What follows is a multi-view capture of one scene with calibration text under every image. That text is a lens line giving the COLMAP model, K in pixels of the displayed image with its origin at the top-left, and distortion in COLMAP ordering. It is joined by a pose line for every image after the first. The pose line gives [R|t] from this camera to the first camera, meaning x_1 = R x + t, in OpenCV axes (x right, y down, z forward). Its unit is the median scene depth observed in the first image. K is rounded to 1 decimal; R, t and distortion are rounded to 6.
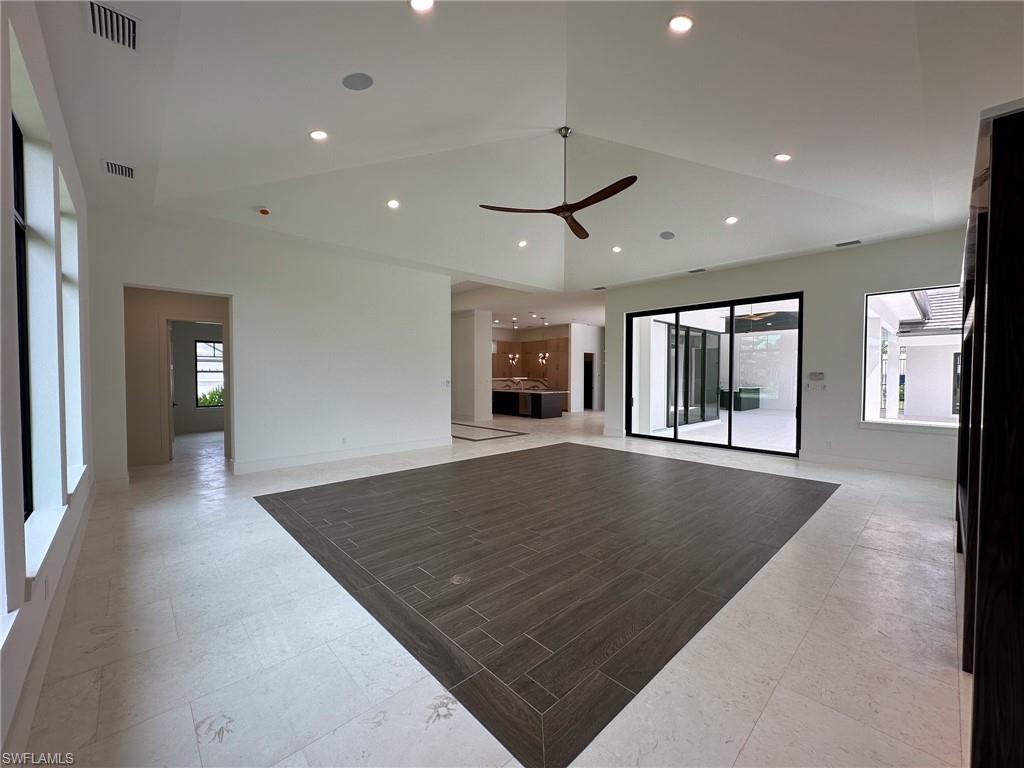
lens RADIAL K [[410.1, 0, 512.0], [0, 410.1, 384.0], [0, 0, 1]] dist [-0.001580, -0.000029]
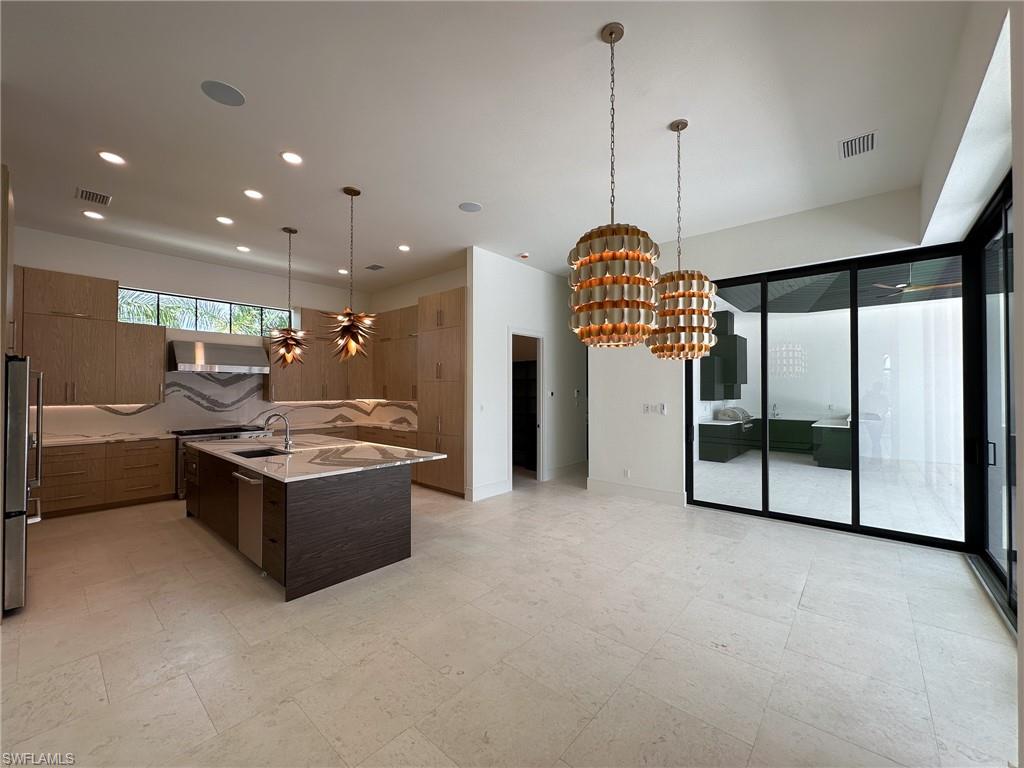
lens RADIAL K [[410.1, 0, 512.0], [0, 410.1, 384.0], [0, 0, 1]] dist [-0.001580, -0.000029]
pose [[0.994621, 0.004466, 0.103488, 0.328736], [-0.000327, 0.999201, -0.039976, -0.038950], [-0.103583, 0.039728, 0.993827, 1.510464]]
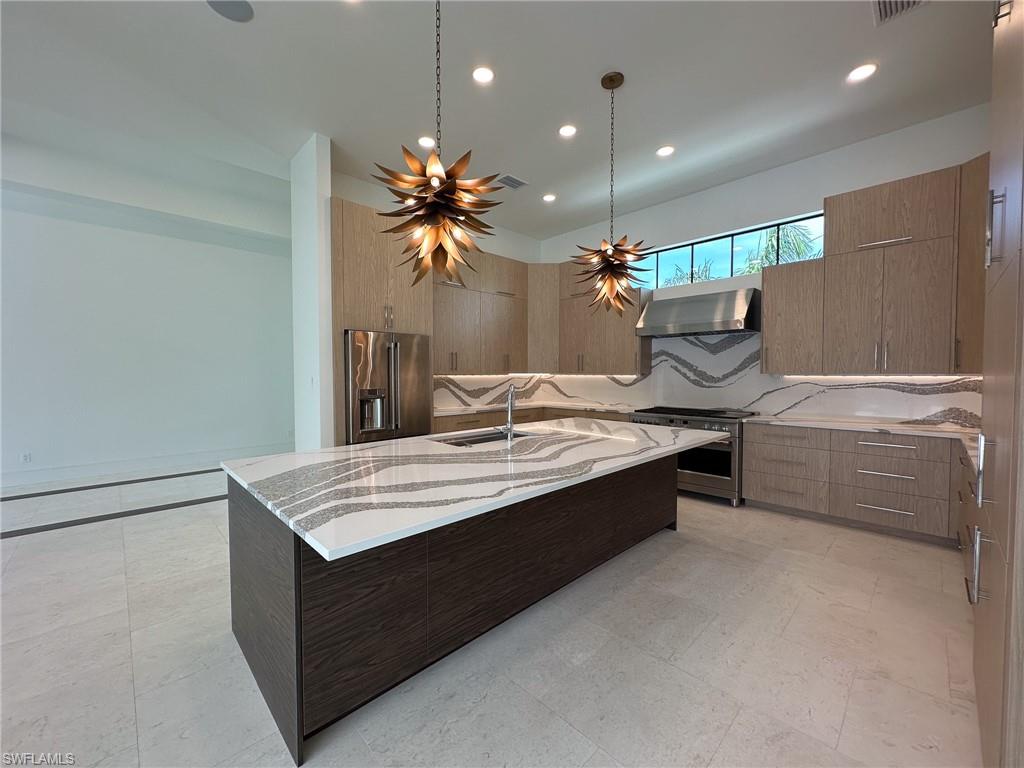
lens RADIAL K [[404.2, 0, 512.0], [0, 404.2, 384.0], [0, 0, 1]] dist [-0.000773, -0.000038]
pose [[0.035202, 0.041090, -0.998535, 0.439906], [-0.008166, 0.999133, 0.040826, -0.044421], [0.999347, 0.006717, 0.035507, 2.175059]]
